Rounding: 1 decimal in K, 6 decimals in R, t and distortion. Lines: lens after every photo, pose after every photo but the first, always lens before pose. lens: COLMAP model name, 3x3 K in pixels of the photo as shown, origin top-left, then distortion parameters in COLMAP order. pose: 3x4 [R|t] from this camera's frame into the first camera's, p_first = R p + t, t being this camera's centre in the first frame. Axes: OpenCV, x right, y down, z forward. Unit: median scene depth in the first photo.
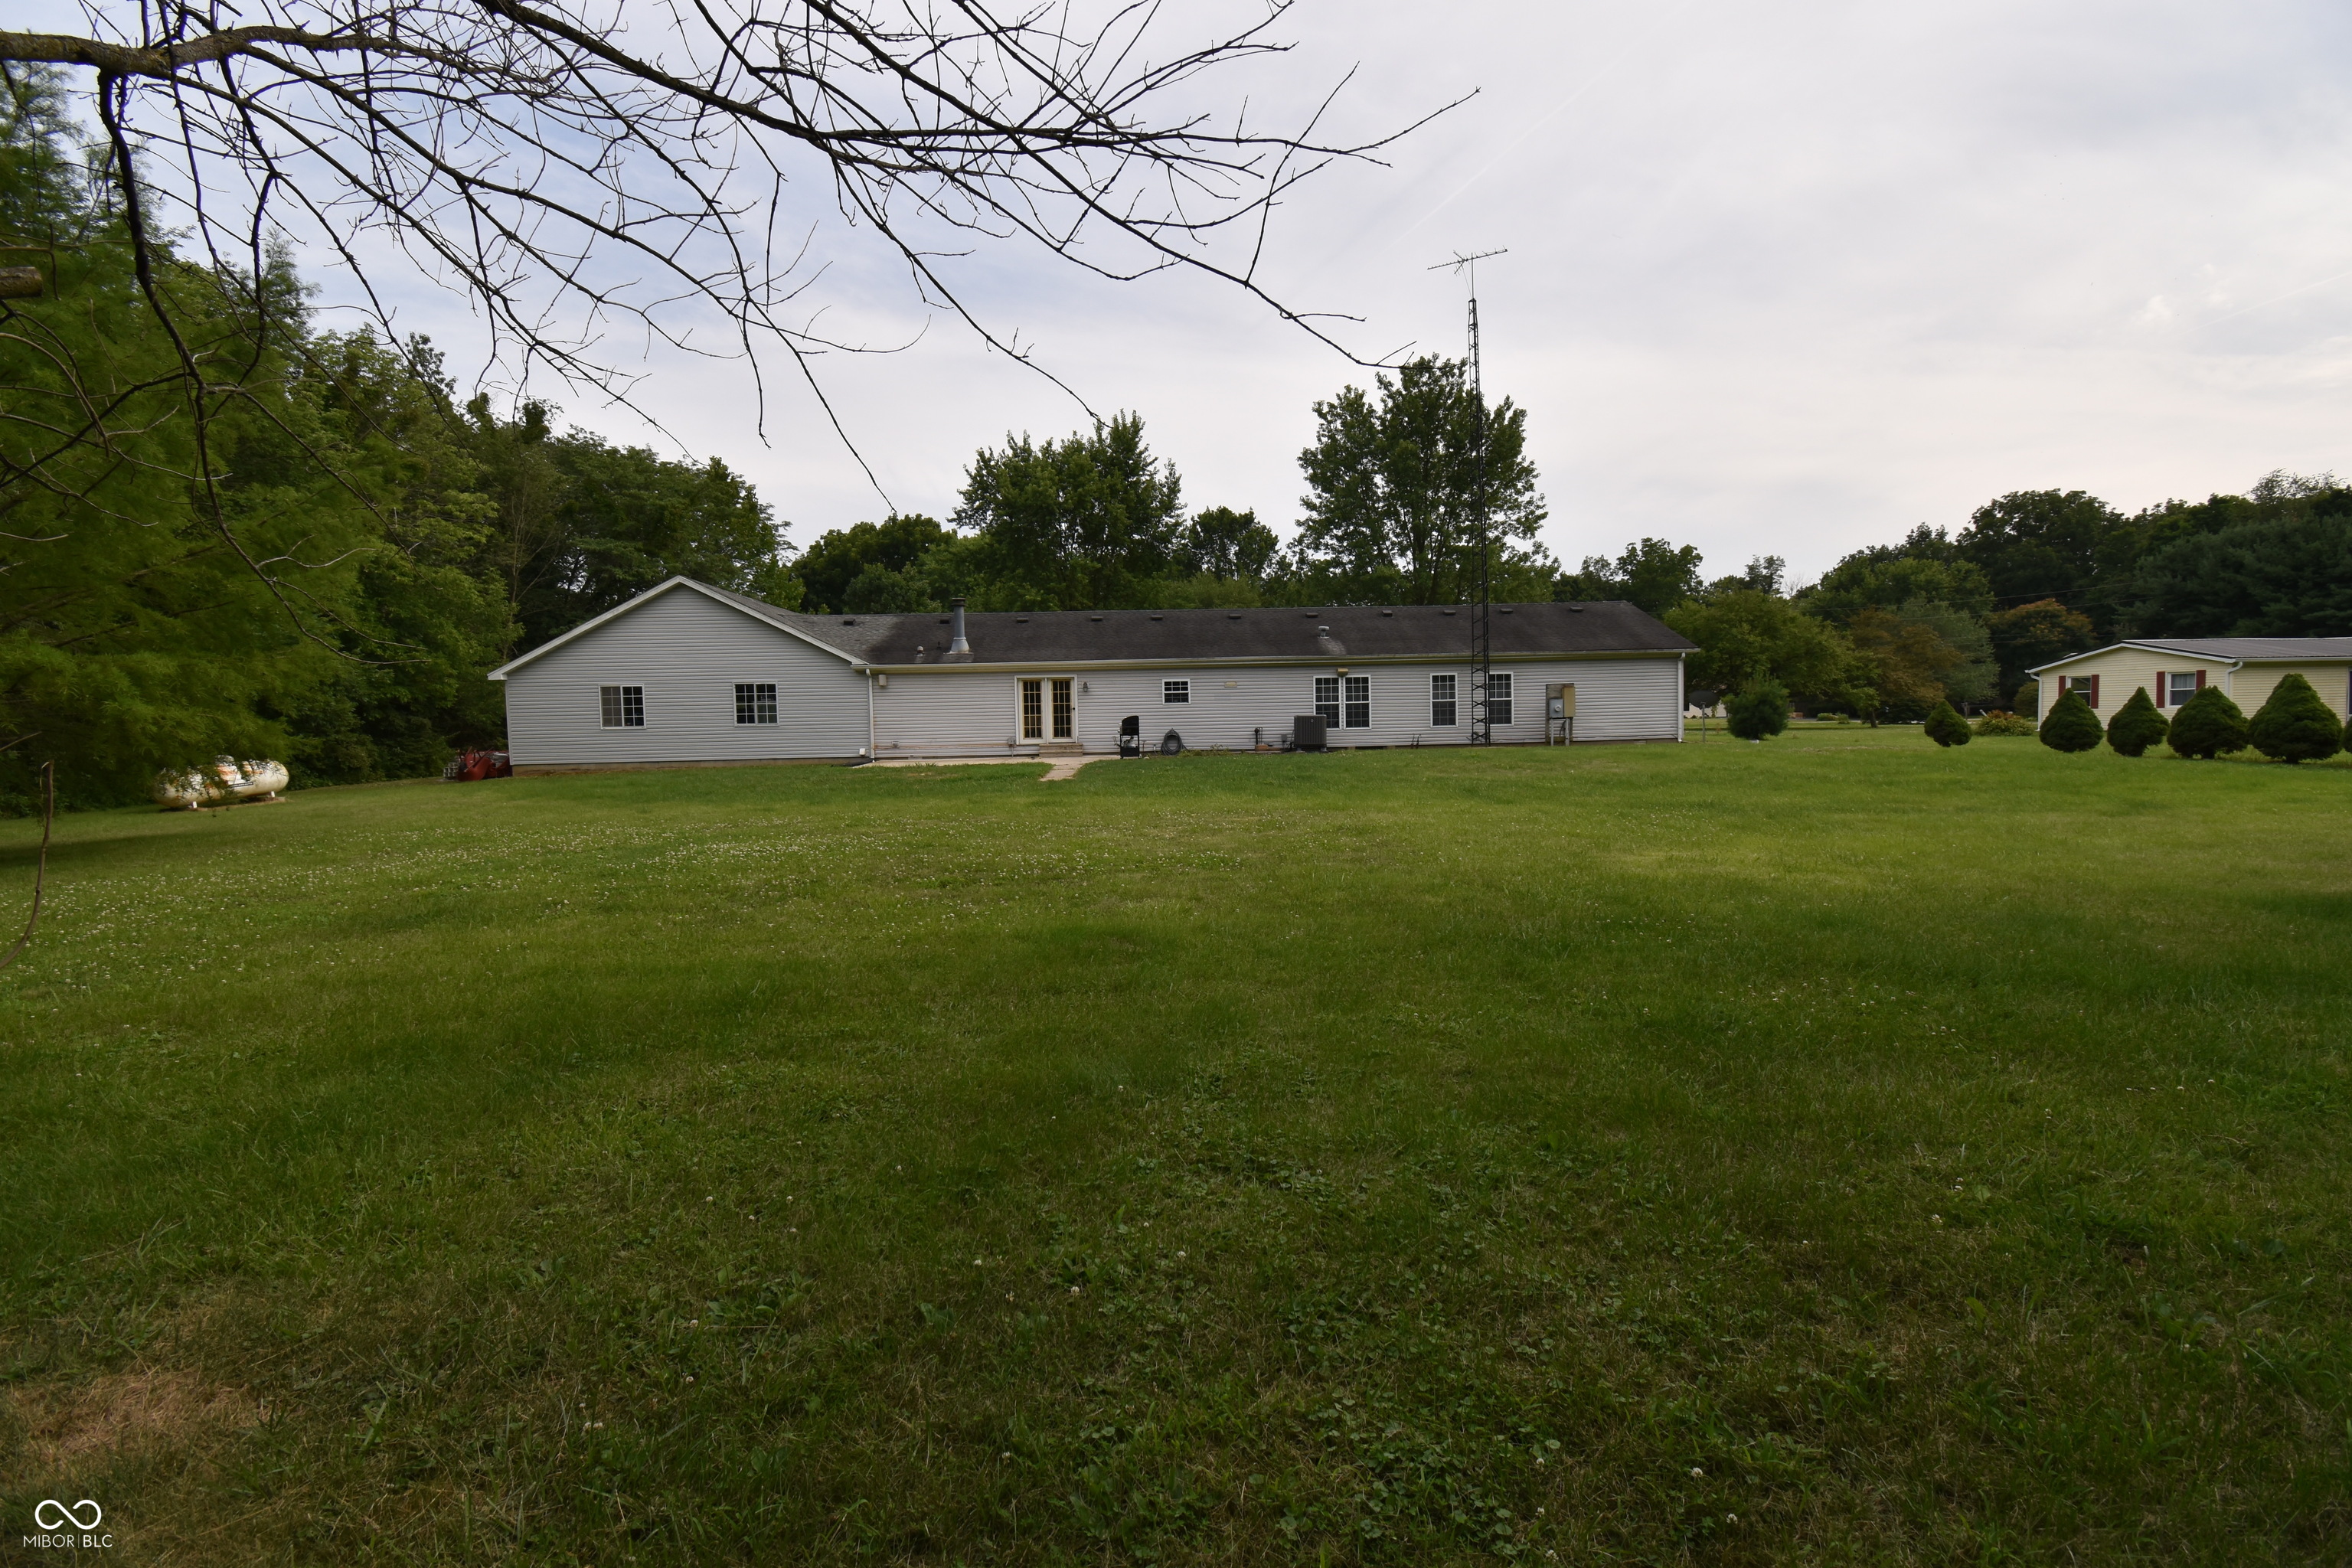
lens RADIAL K [[1029.7, 0, 1180.4], [0, 1029.7, 775.0], [0, 0, 1]] dist [0.002650, -0.010763]
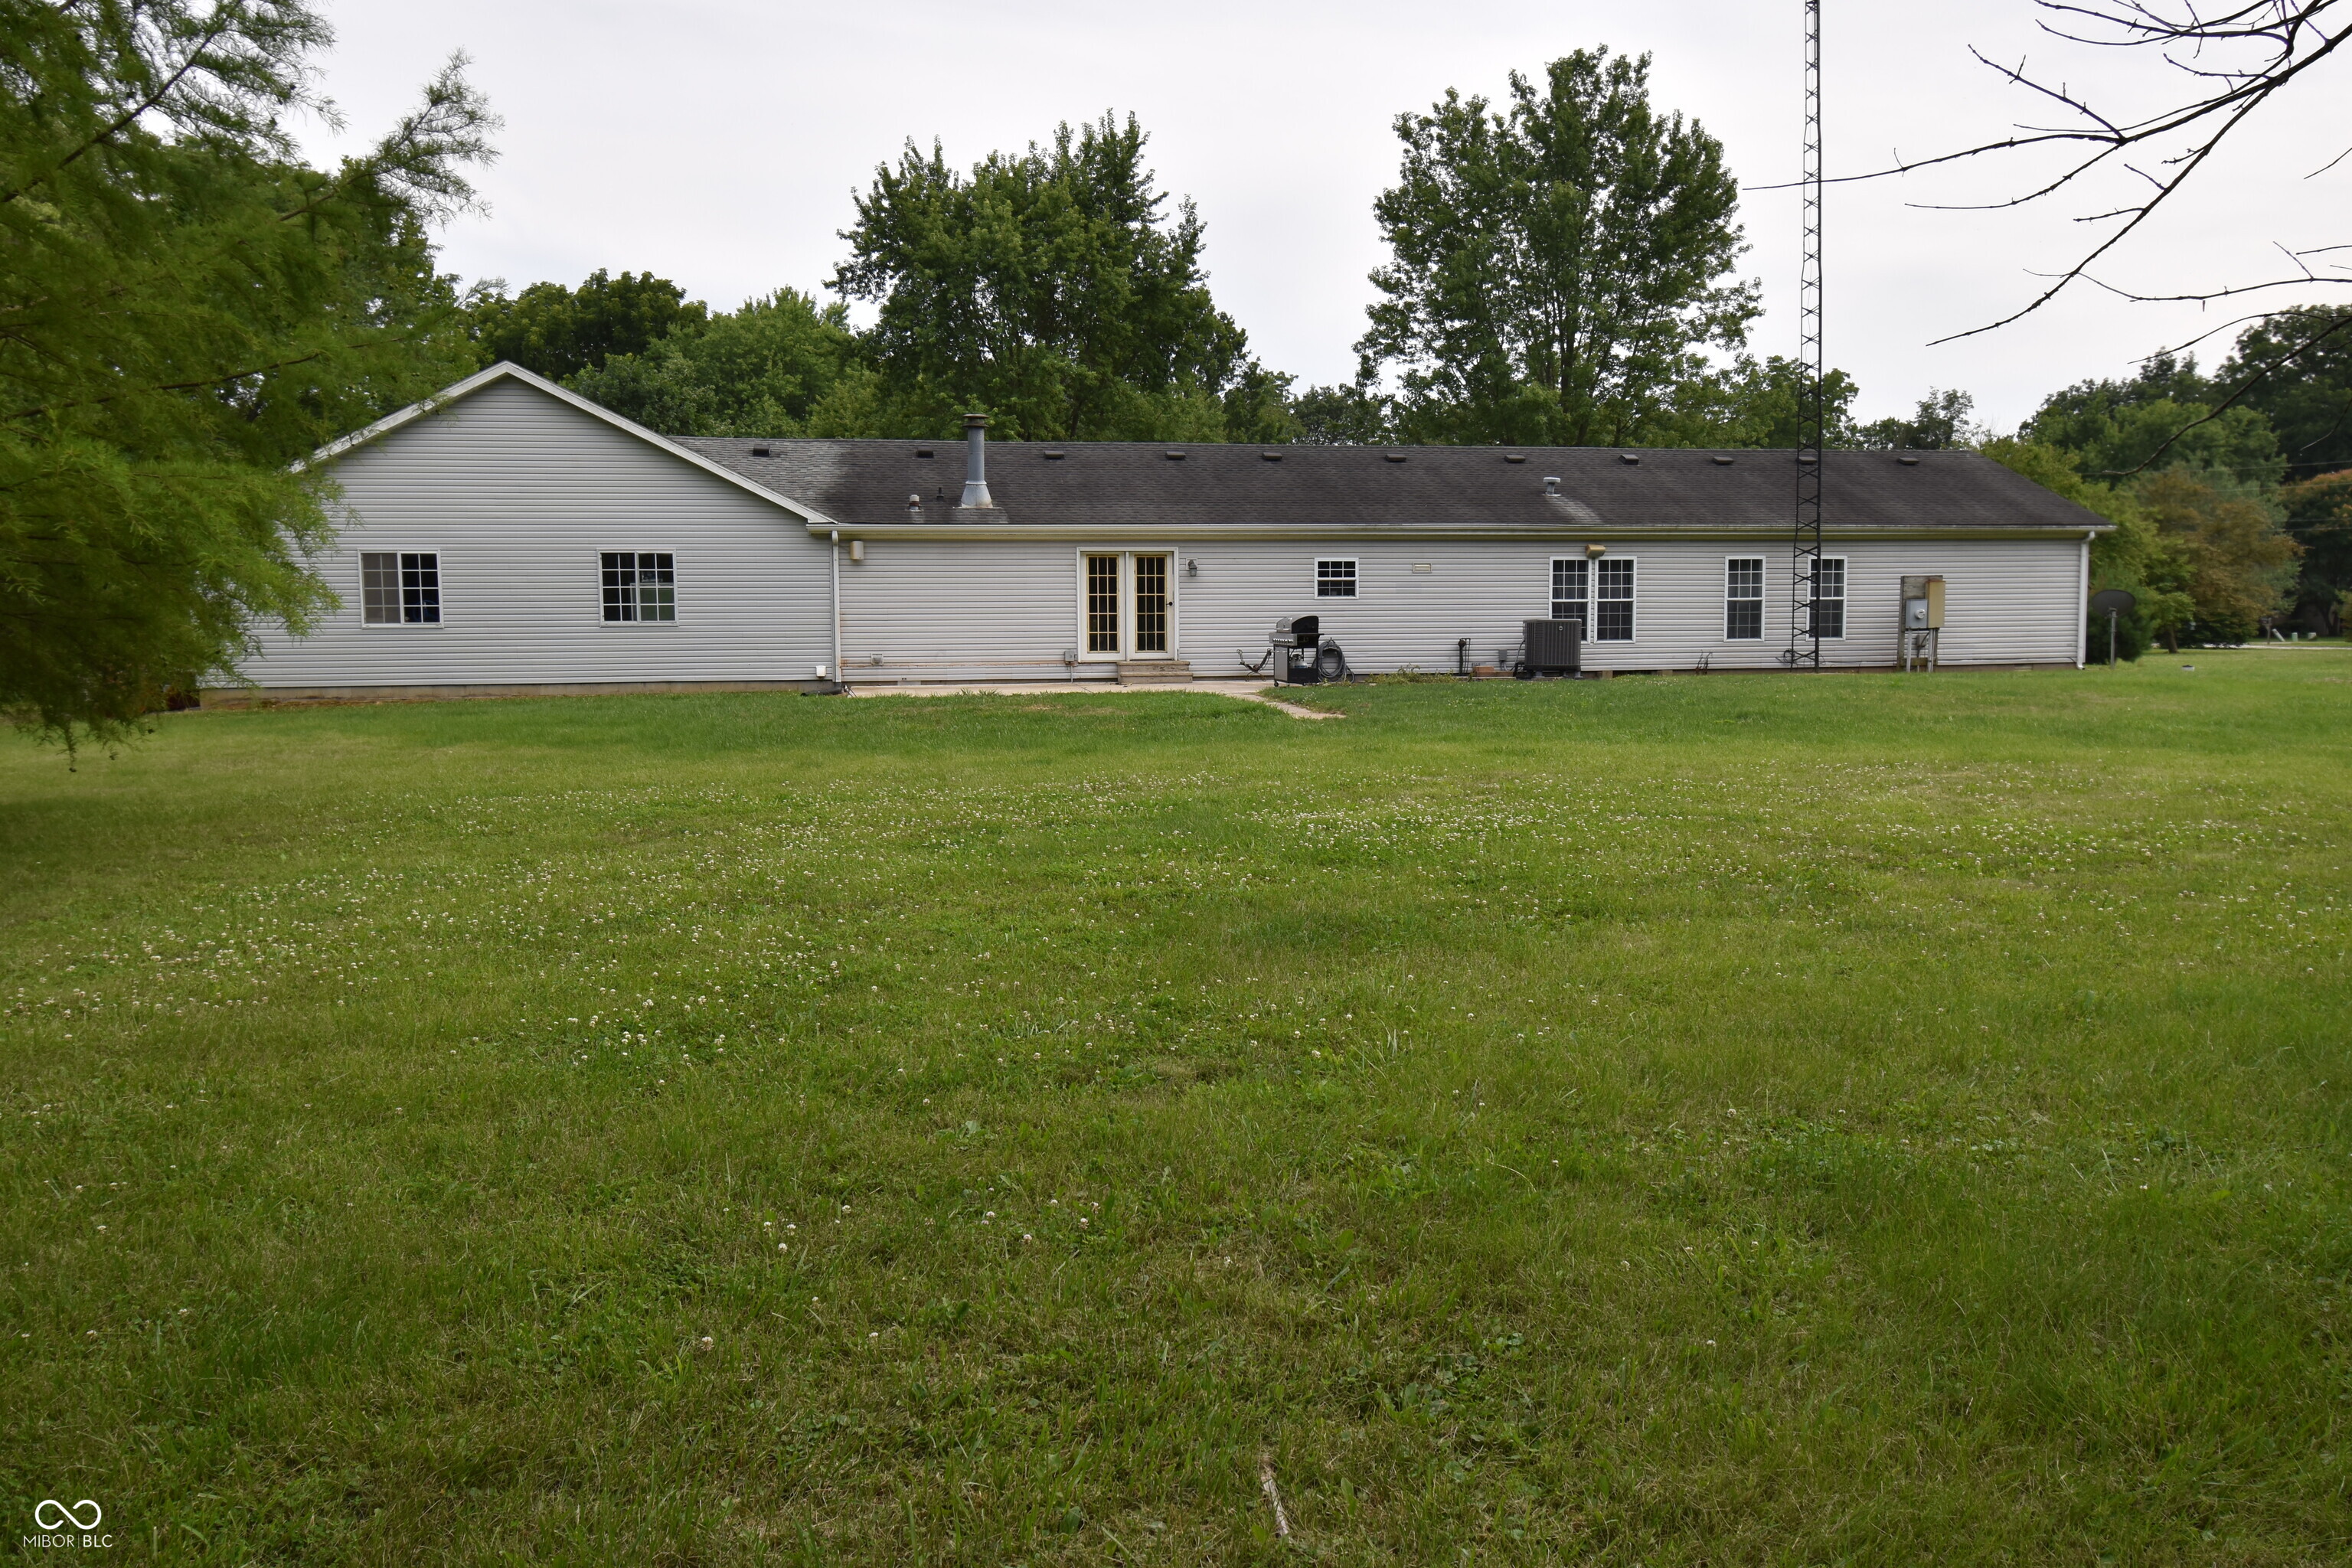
lens RADIAL K [[1663.6, 0, 1173.2], [0, 1663.6, 789.2], [0, 0, 1]] dist [-0.000284, -0.015909]
pose [[0.991481, -0.000015, 0.130250, -0.226303], [-0.005255, 0.999181, 0.040118, 0.005570], [-0.130144, -0.040460, 0.990669, 0.023469]]
